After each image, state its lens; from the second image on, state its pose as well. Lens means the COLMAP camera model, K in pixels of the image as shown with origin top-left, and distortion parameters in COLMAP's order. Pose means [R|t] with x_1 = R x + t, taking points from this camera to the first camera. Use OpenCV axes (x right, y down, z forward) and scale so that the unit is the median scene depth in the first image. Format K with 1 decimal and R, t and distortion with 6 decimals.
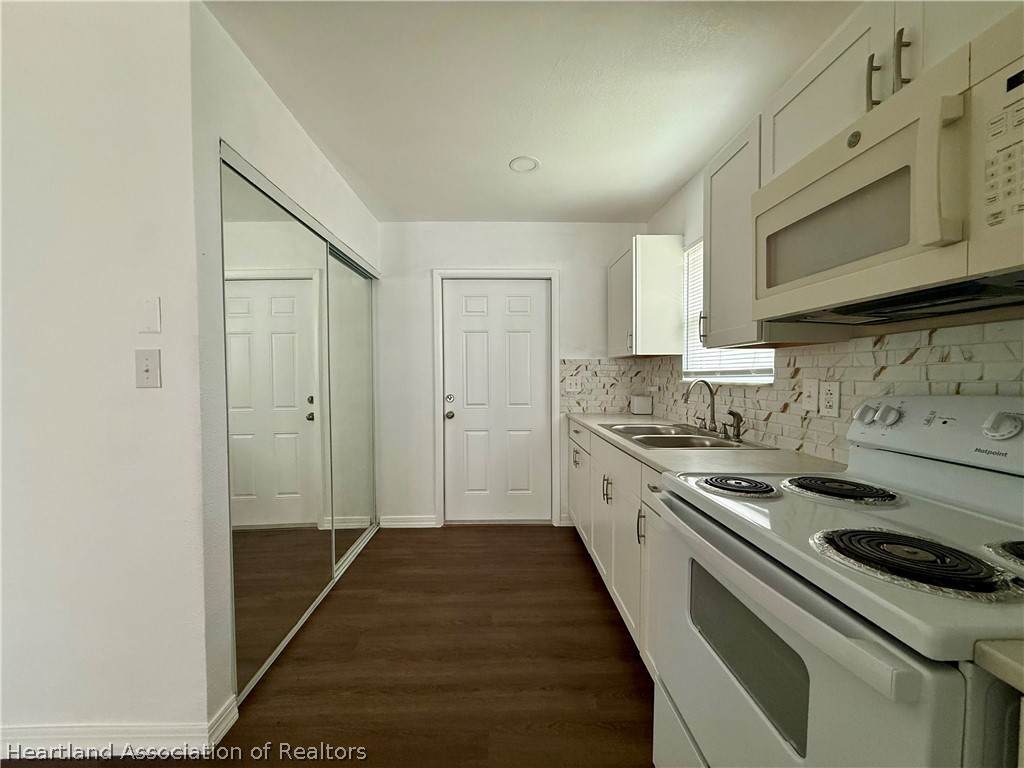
lens RADIAL K [[400.3, 0, 510.0], [0, 400.3, 384.7], [0, 0, 1]] dist [0.001406, -0.000058]
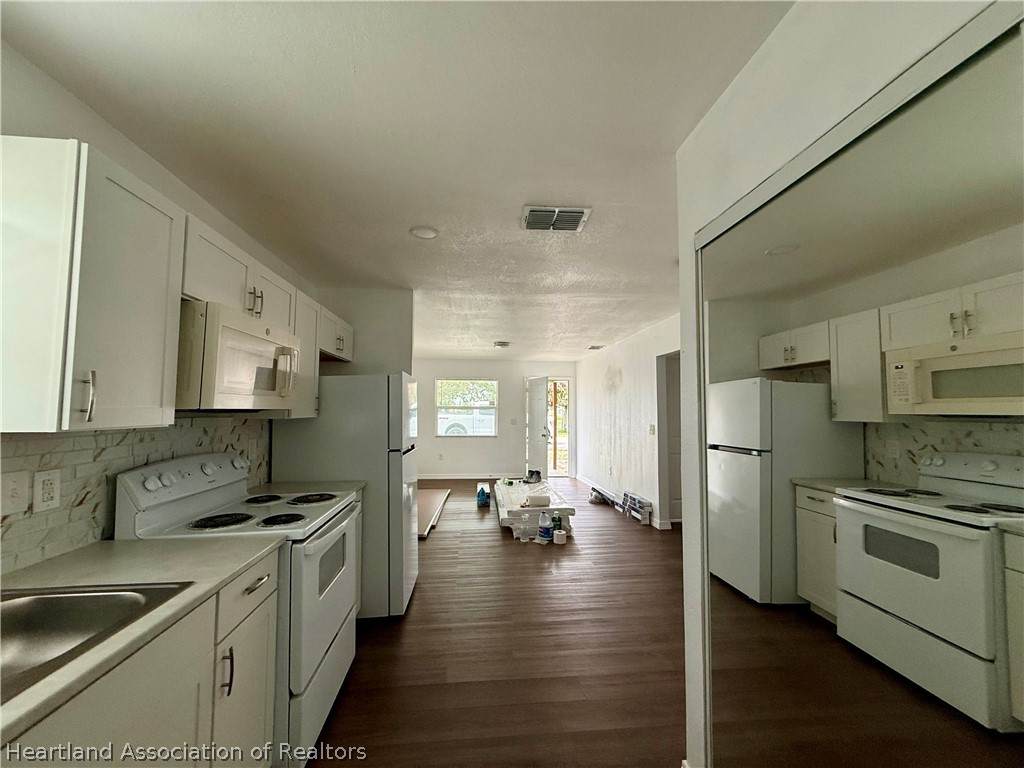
lens RADIAL K [[400.3, 0, 515.2], [0, 400.3, 383.3], [0, 0, 1]] dist [0.001406, -0.000058]
pose [[-0.996134, 0.000852, -0.087840, -0.146193], [0.004100, 0.999314, -0.036795, -0.158895], [0.087748, -0.037013, -0.995455, 1.937990]]
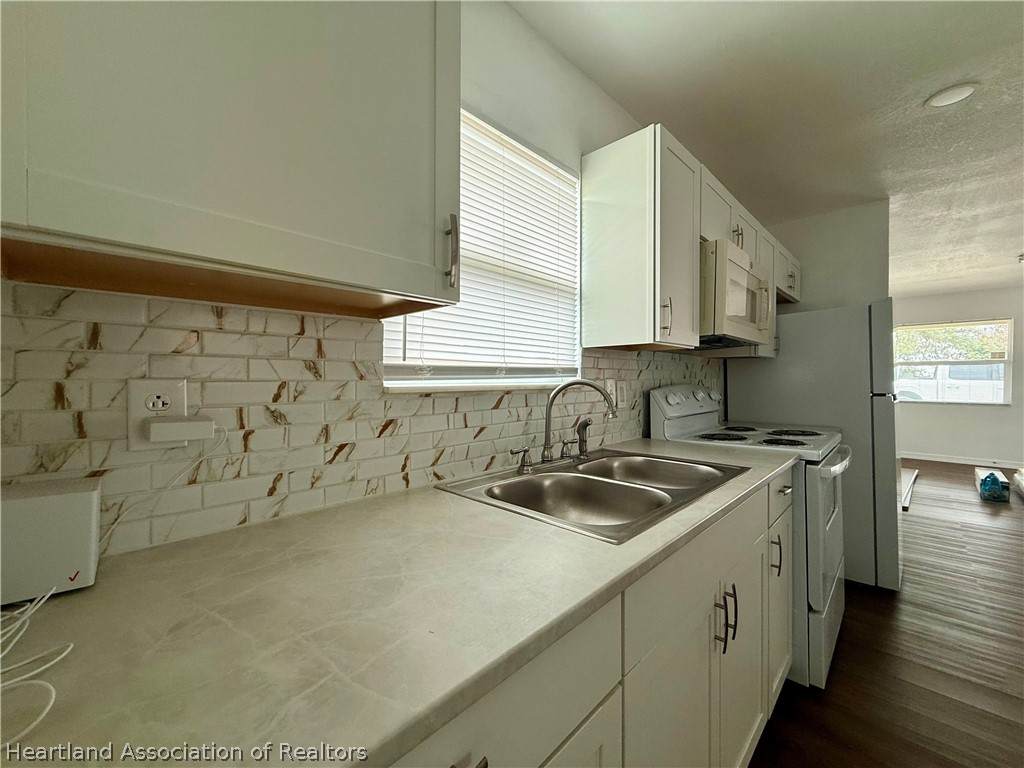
lens RADIAL K [[400.3, 0, 511.7], [0, 400.3, 386.2], [0, 0, 1]] dist [0.001406, -0.000058]
pose [[-0.698373, -0.004052, 0.715723, 0.126307], [0.023949, 0.999292, 0.029026, -0.034987], [-0.715333, 0.037412, -0.697781, 2.101044]]
